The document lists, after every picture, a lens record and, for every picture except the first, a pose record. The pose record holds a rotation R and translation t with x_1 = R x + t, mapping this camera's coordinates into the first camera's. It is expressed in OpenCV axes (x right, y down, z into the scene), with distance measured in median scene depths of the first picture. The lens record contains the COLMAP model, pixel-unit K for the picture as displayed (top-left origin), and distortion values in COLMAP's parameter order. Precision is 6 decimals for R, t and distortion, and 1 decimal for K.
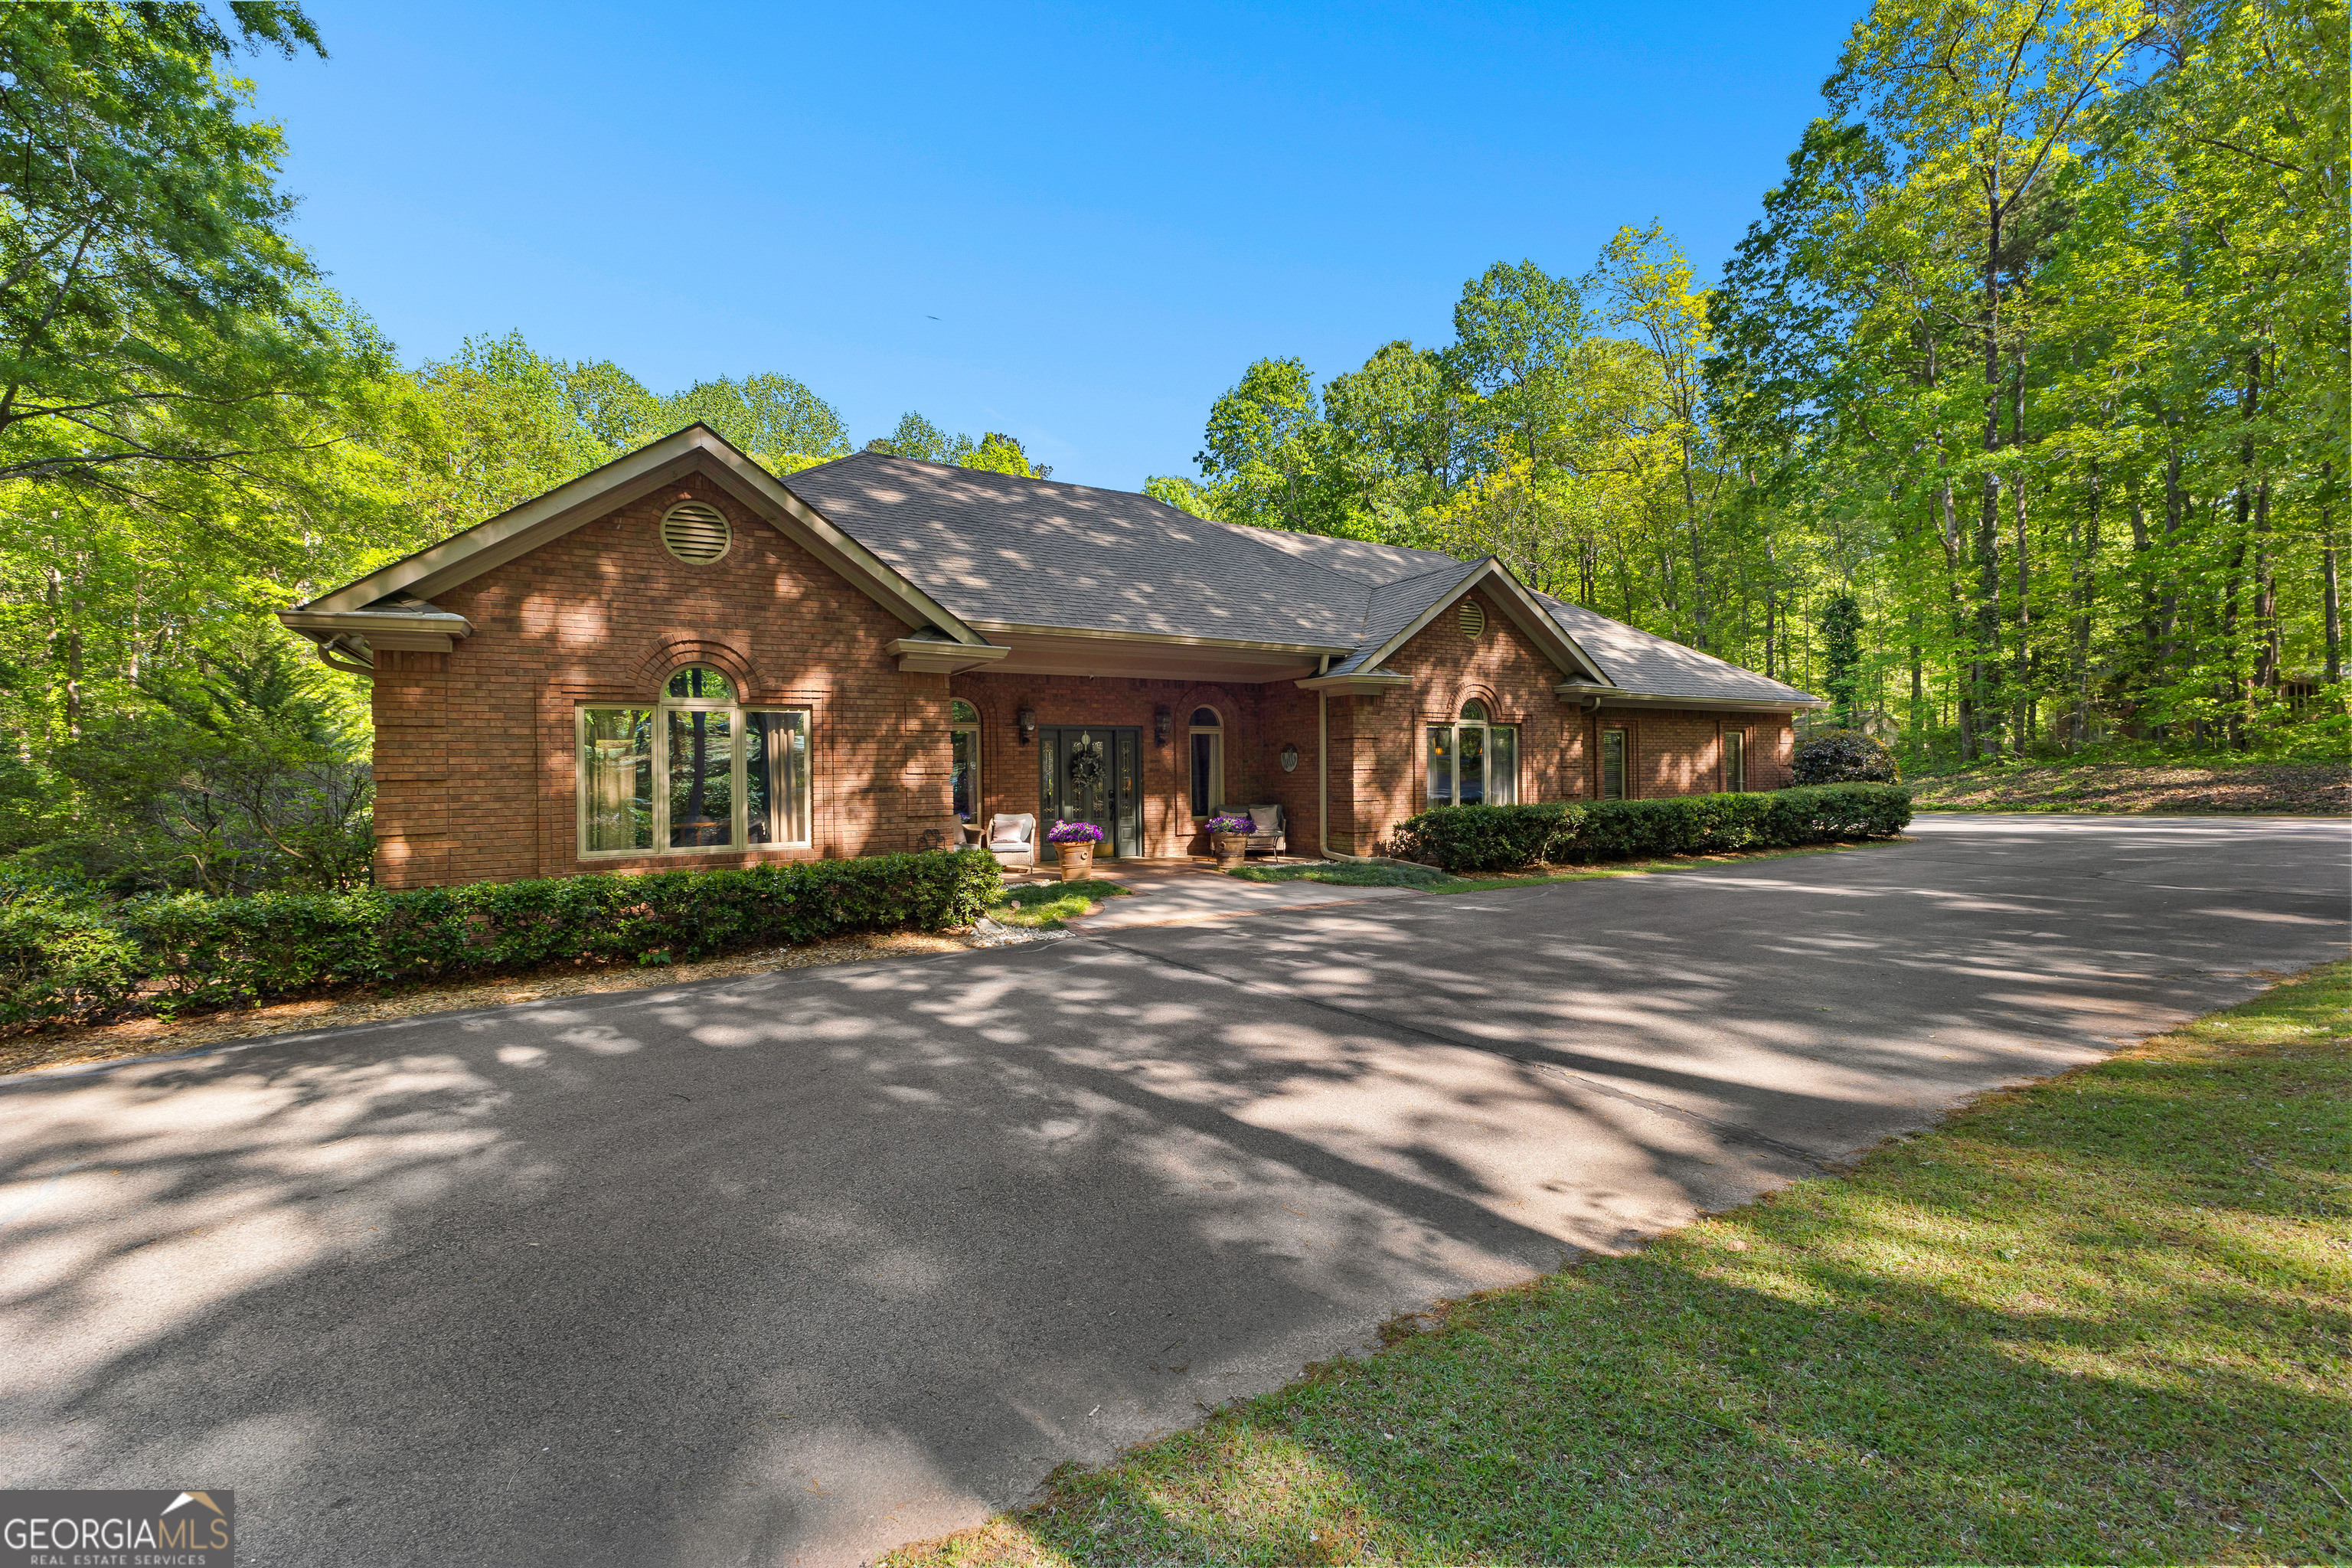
lens RADIAL K [[1022.2, 0, 1167.2], [0, 1022.2, 772.4], [0, 0, 1]] dist [-0.000092, 0.000427]
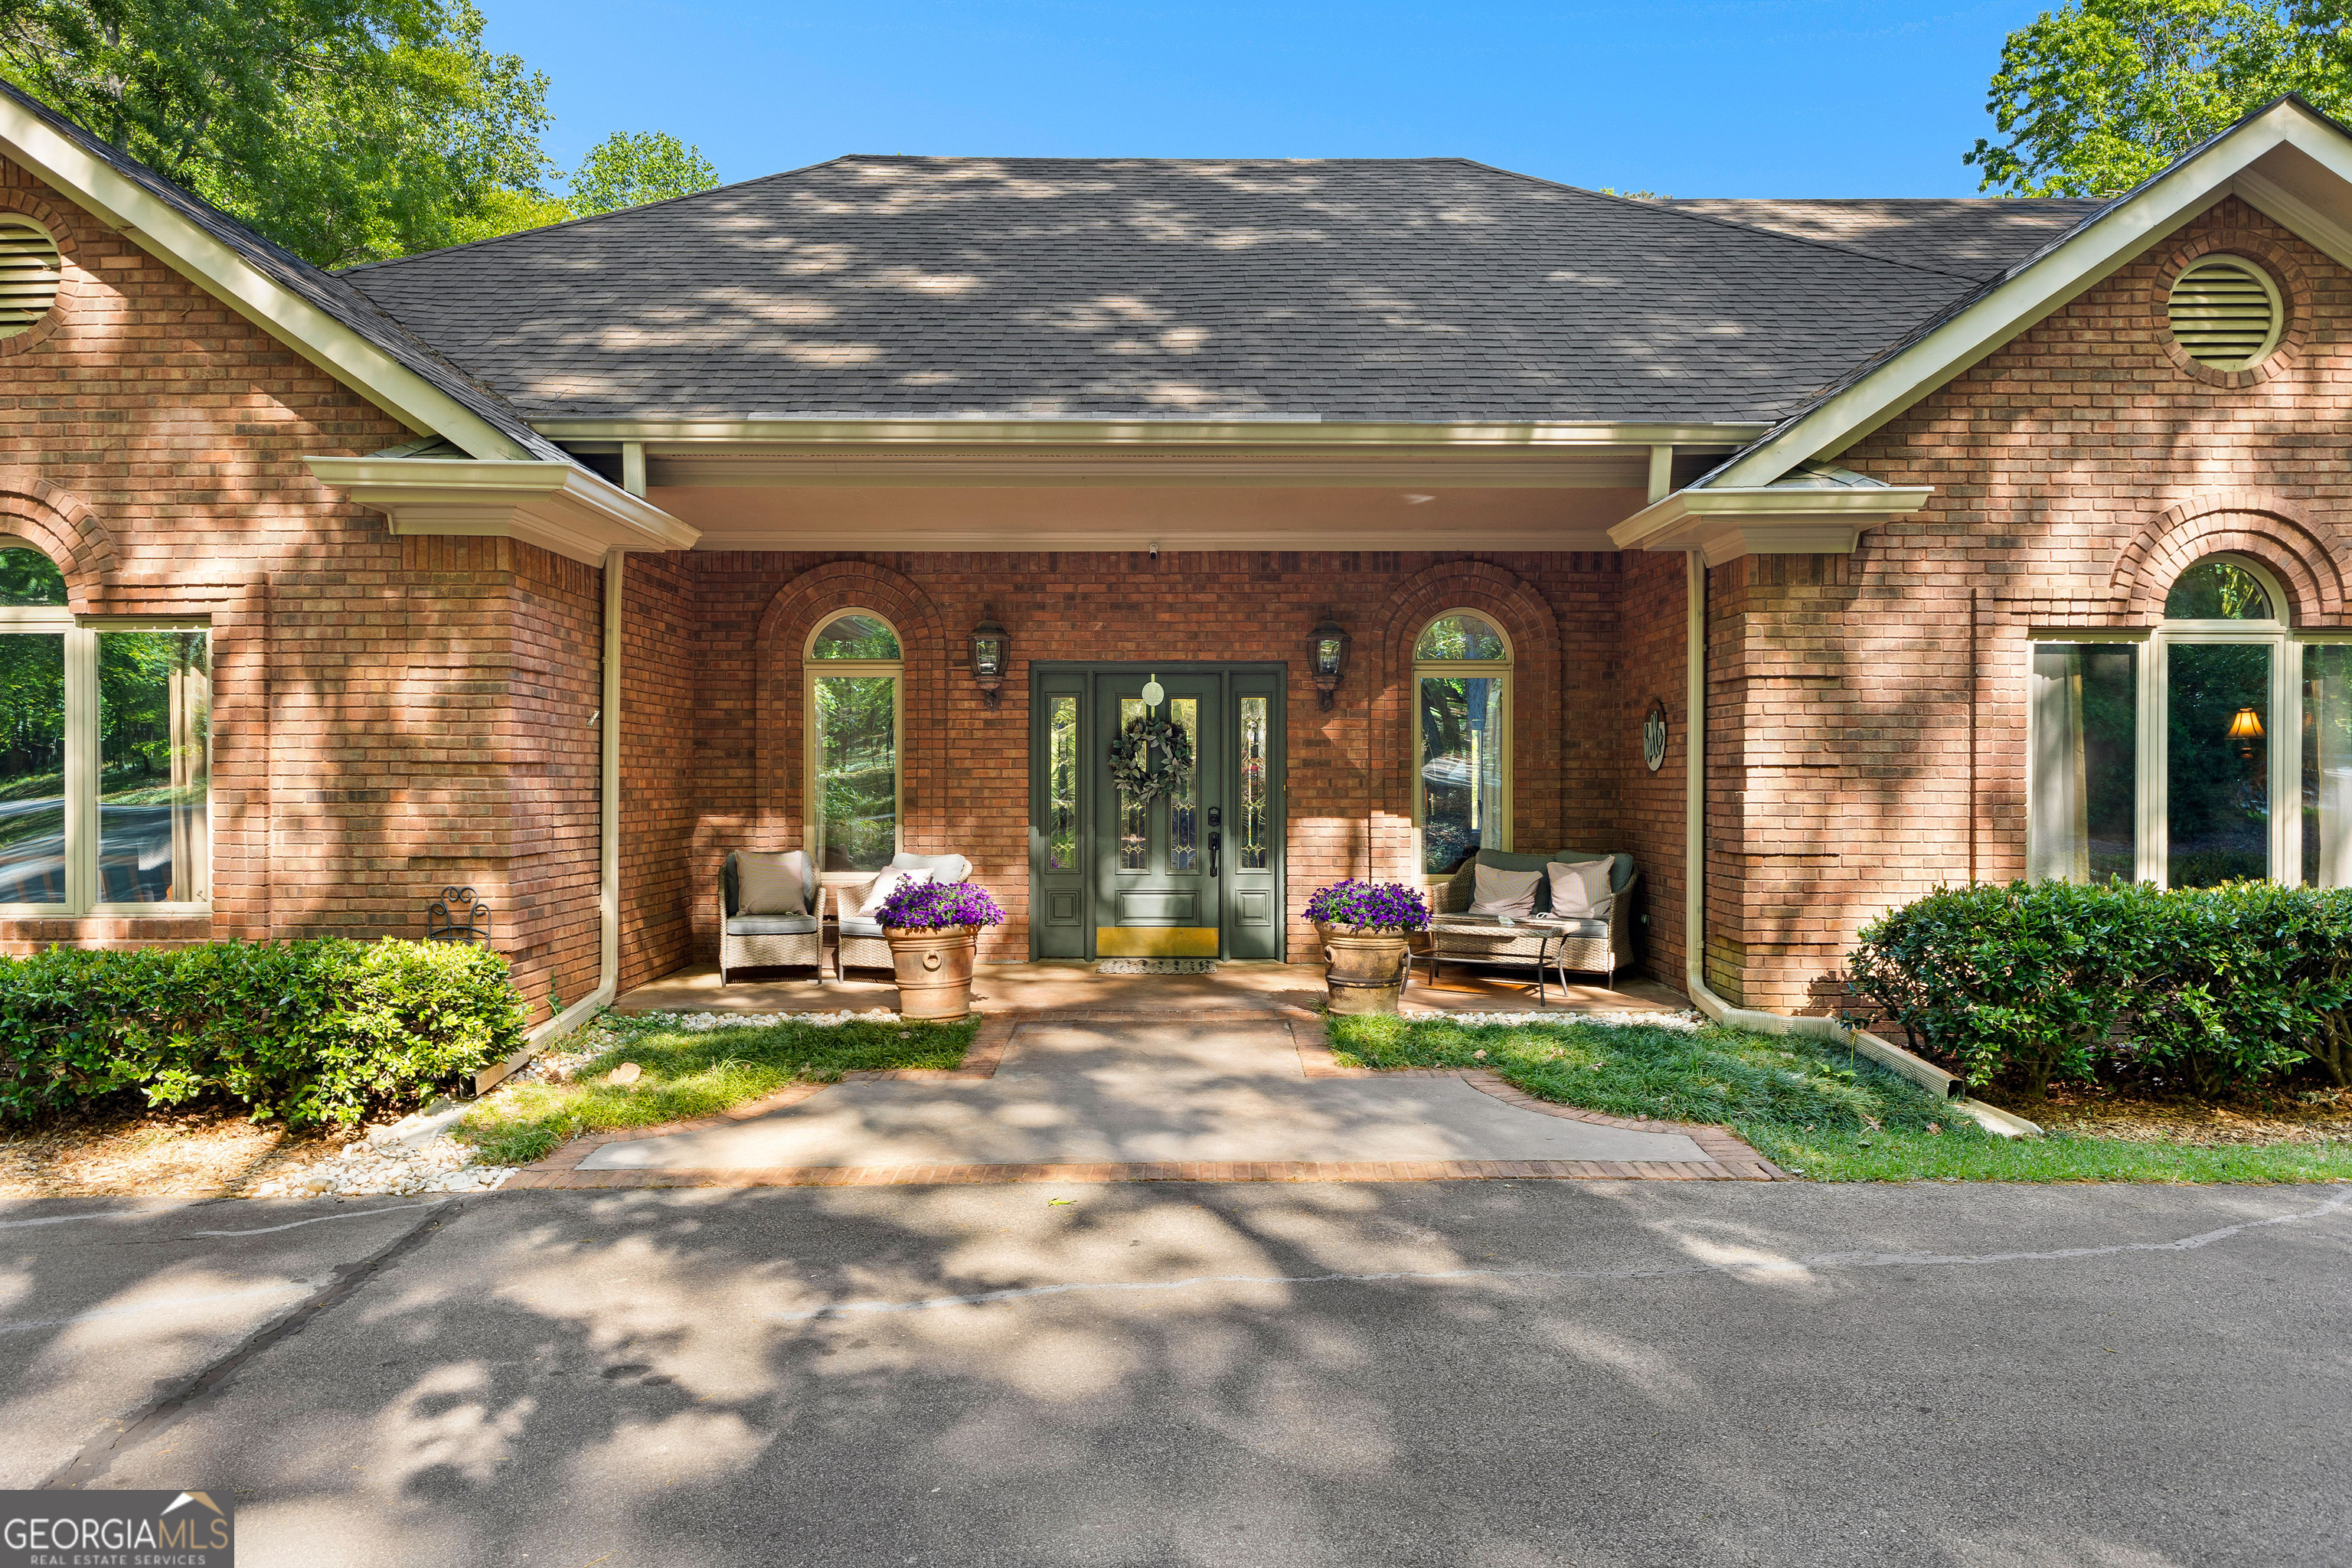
lens RADIAL K [[1544.7, 0, 1176.0], [0, 1544.7, 784.0], [0, 0, 1]] dist [0.003268, -0.001144]
pose [[0.855977, 0.015233, -0.516790, 0.277998], [-0.011345, 0.999879, 0.010681, -0.000175], [0.516890, -0.003280, 0.856046, 0.422503]]
